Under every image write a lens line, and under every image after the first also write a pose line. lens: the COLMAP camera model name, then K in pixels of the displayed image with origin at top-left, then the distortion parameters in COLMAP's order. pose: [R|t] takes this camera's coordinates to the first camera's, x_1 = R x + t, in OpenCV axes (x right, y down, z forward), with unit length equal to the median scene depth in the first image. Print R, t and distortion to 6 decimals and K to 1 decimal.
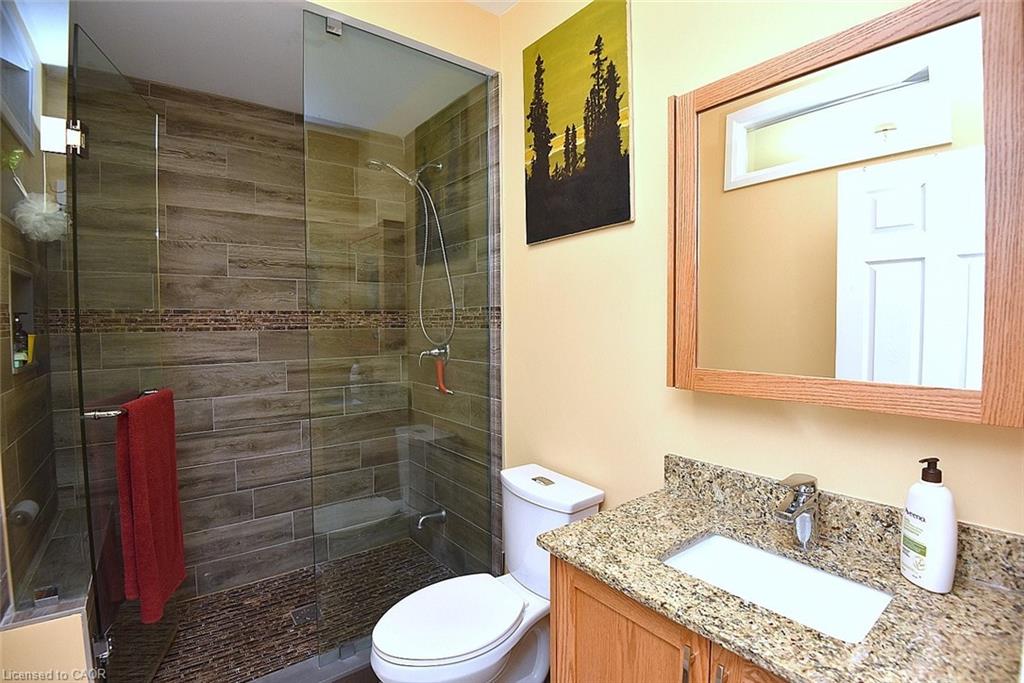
lens RADIAL K [[473.2, 0, 515.3], [0, 473.2, 338.2], [0, 0, 1]] dist [-0.011078, -0.020491]
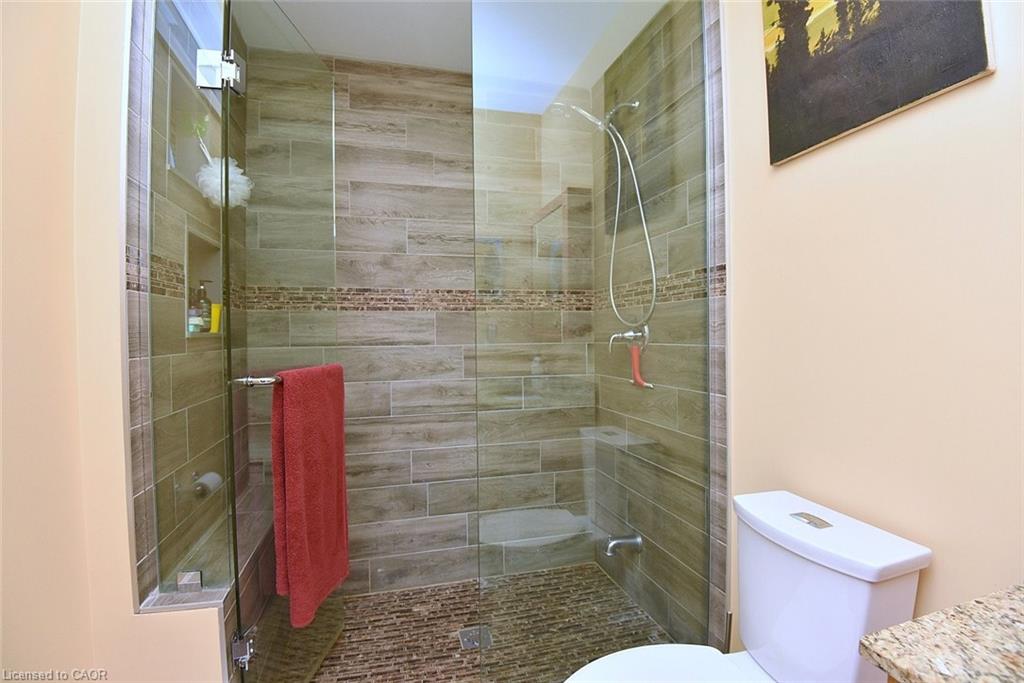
lens RADIAL K [[473.2, 0, 515.3], [0, 473.2, 338.2], [0, 0, 1]] dist [-0.011078, -0.020491]
pose [[0.927102, -0.000647, -0.374809, -0.054126], [-0.008430, 0.999710, -0.022579, 0.059056], [0.374715, 0.024092, 0.926827, 0.206323]]
